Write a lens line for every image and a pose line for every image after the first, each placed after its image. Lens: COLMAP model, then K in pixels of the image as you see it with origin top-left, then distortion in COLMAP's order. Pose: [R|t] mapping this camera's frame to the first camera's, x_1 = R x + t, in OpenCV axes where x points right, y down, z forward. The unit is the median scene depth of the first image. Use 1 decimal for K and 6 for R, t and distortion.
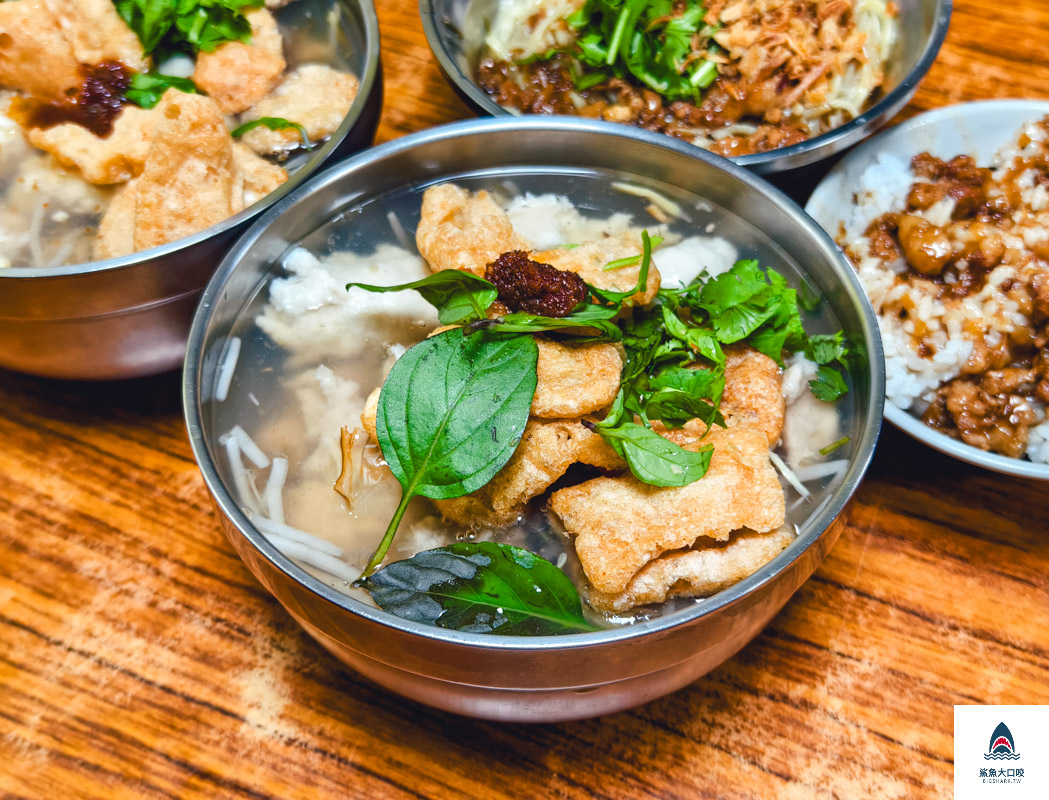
lens RADIAL K [[1567.0, 0, 500.1], [0, 1567.0, 440.4], [0, 0, 1]] dist [0.213456, -1.080006]
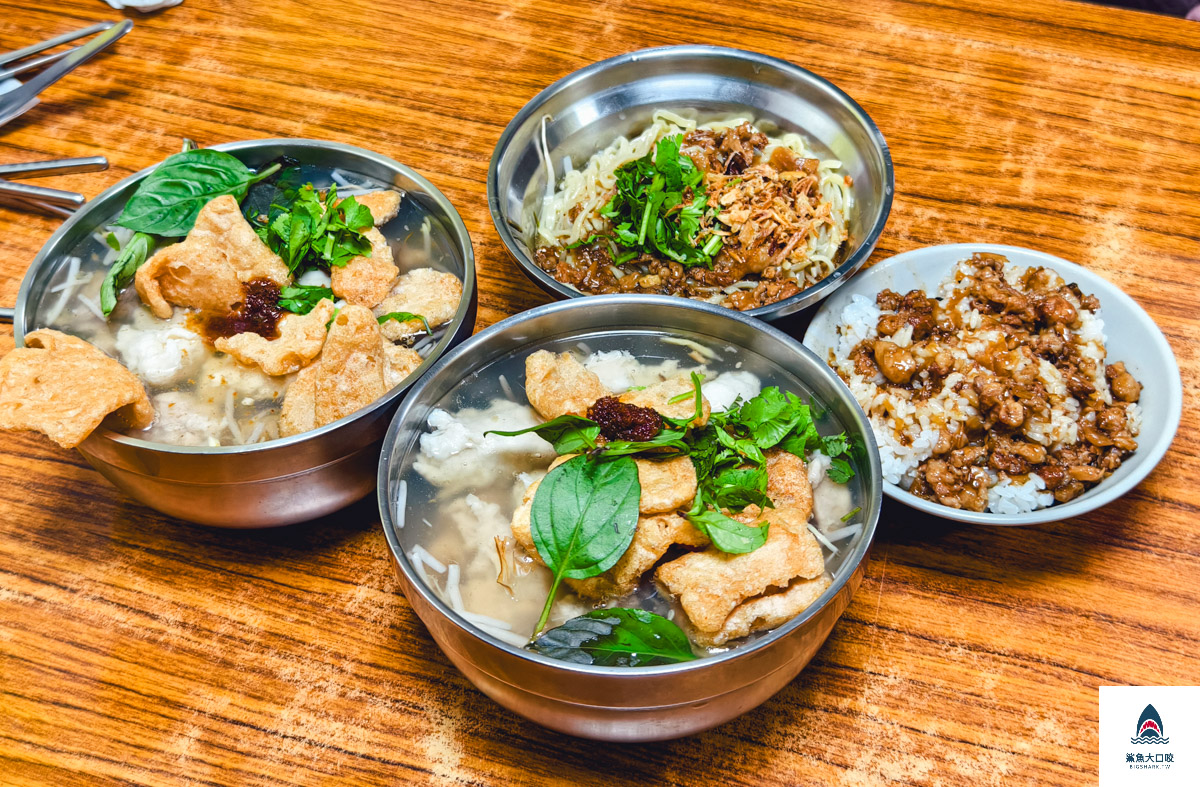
lens RADIAL K [[1598.8, 0, 600.0], [0, 1598.8, 393.5], [0, 0, 1]] dist [0.231644, -0.953574]
pose [[0.992209, -0.095695, 0.079776, -0.097639], [0.103504, 0.989560, -0.100291, 0.015293], [-0.069345, 0.107767, 0.991755, -0.355905]]
